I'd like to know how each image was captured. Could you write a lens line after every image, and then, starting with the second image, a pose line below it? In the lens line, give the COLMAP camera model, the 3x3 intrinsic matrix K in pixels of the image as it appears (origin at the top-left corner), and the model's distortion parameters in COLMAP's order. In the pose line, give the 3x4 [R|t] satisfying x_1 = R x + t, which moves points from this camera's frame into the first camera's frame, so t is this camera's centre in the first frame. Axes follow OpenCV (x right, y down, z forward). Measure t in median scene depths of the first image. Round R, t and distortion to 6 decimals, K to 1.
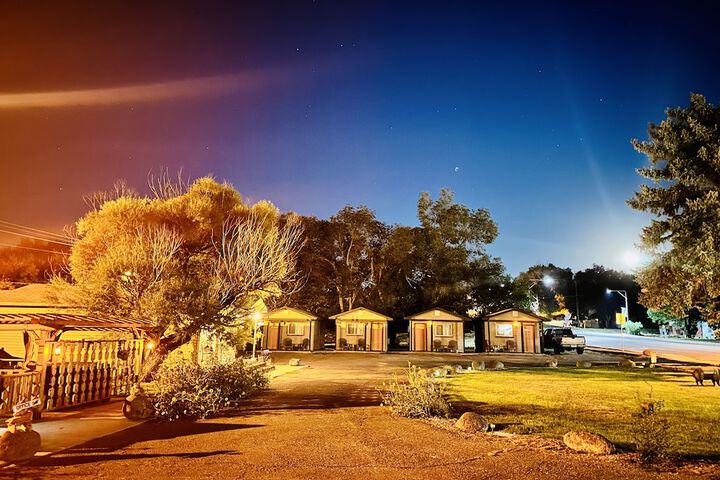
lens RADIAL K [[542.6, 0, 363.5], [0, 542.6, 235.7], [0, 0, 1]] dist [0.007053, -0.005791]
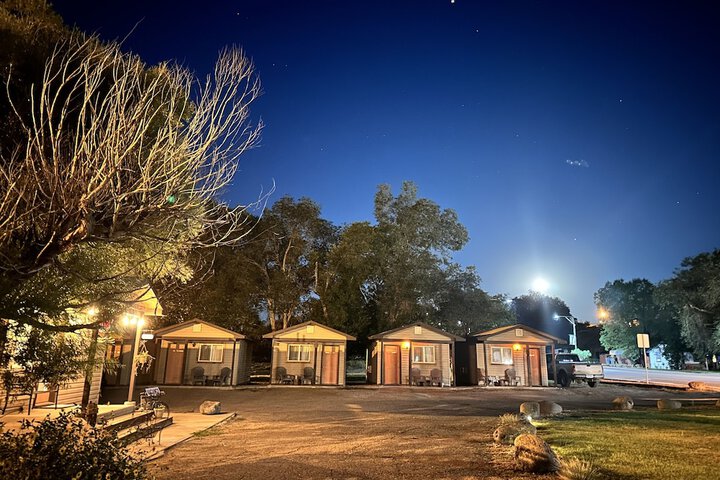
lens RADIAL K [[484.4, 0, 360.6], [0, 484.4, 238.6], [0, 0, 1]] dist [0.019249, -0.005074]
pose [[0.983774, 0.043026, 0.174174, -0.053131], [-0.029112, 0.996234, -0.081669, 0.073687], [-0.177032, 0.075273, 0.981322, 0.361963]]
